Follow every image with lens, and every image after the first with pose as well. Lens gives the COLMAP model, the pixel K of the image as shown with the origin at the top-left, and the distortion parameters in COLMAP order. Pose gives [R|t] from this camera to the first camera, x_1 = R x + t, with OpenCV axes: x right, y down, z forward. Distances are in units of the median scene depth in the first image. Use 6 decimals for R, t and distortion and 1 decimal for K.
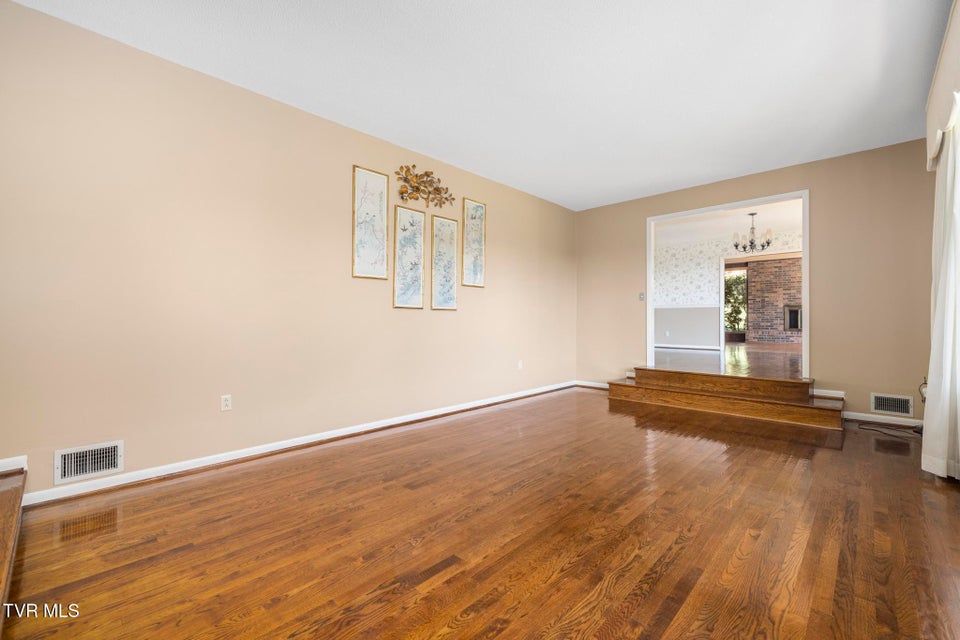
lens RADIAL K [[403.6, 0, 482.5], [0, 403.6, 319.8], [0, 0, 1]] dist [-0.000628, -0.000051]
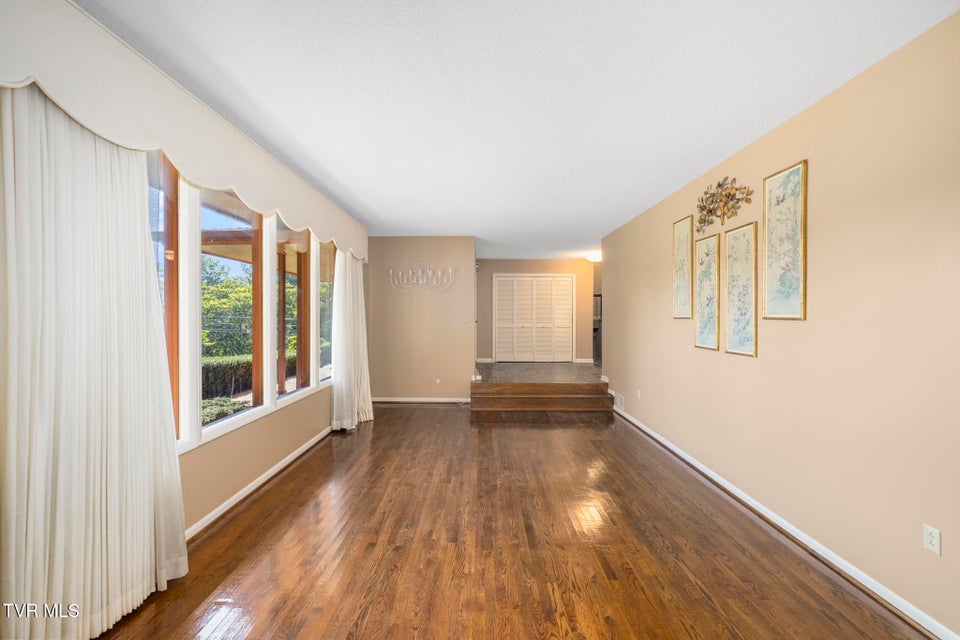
lens RADIAL K [[403.6, 0, 482.5], [0, 403.6, 319.8], [0, 0, 1]] dist [-0.000628, -0.000051]
pose [[-0.722423, 0.002106, -0.691448, 0.733336], [-0.006043, 0.999938, 0.009359, -0.090499], [0.691425, 0.010939, -0.722365, 1.199166]]
